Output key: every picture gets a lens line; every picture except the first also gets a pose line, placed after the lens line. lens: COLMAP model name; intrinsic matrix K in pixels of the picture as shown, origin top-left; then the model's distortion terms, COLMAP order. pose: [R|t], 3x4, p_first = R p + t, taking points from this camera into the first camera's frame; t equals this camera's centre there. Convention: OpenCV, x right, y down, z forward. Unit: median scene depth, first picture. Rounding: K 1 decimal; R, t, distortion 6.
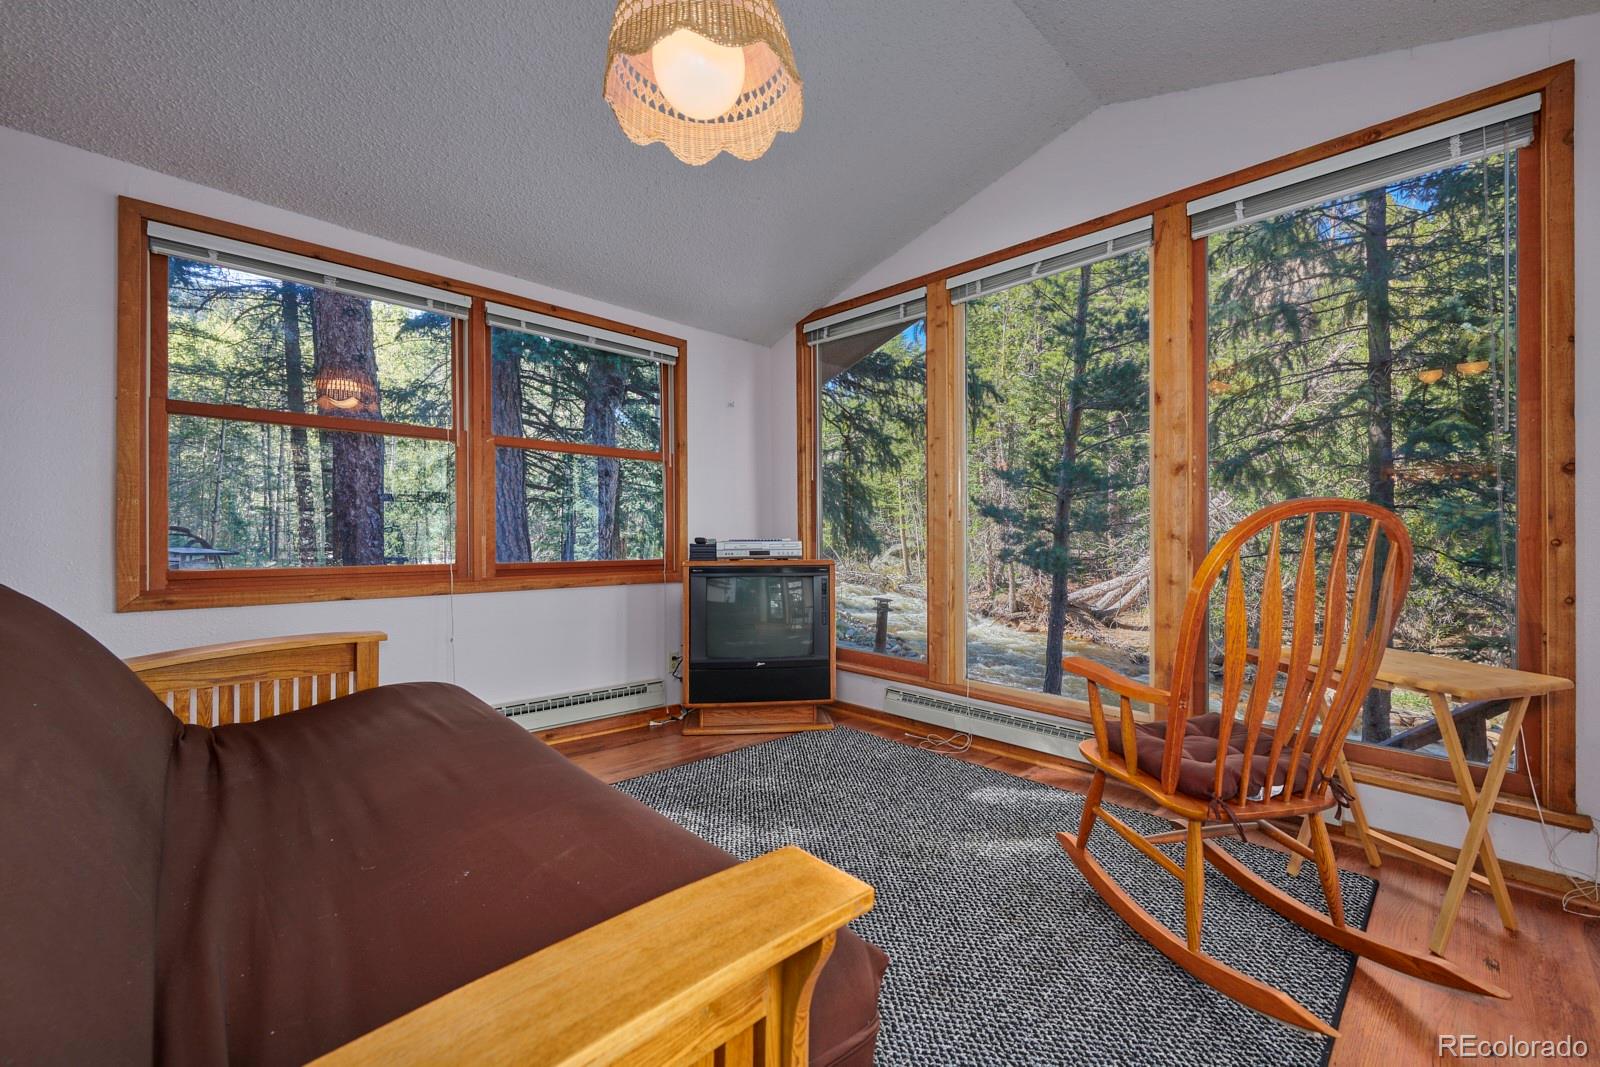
lens RADIAL K [[635.9, 0, 806.6], [0, 635.9, 513.5], [0, 0, 1]] dist [-0.003037, 0.000113]
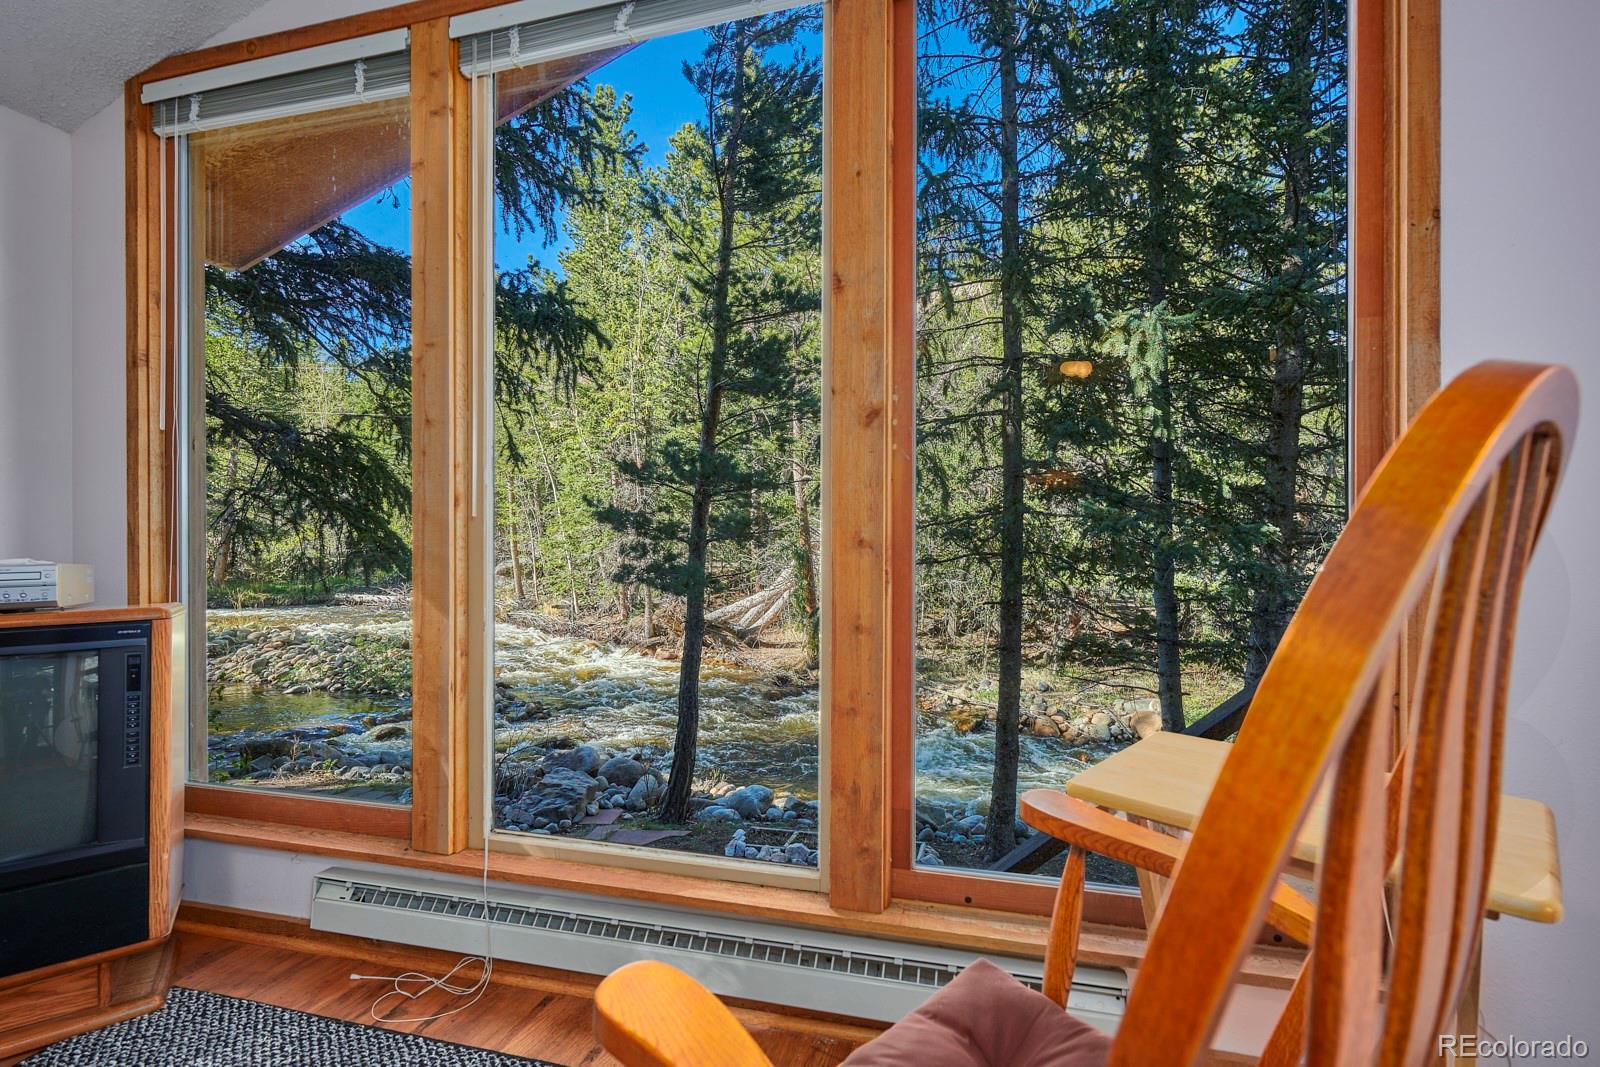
lens RADIAL K [[719.5, 0, 806.6], [0, 719.5, 532.4], [0, 0, 1]] dist [-0.001853, 0.000110]
pose [[0.867944, -0.001438, 0.496661, 0.070438], [-0.004881, 0.999923, 0.011424, 0.006125], [-0.496639, -0.012339, 0.867870, 0.148128]]
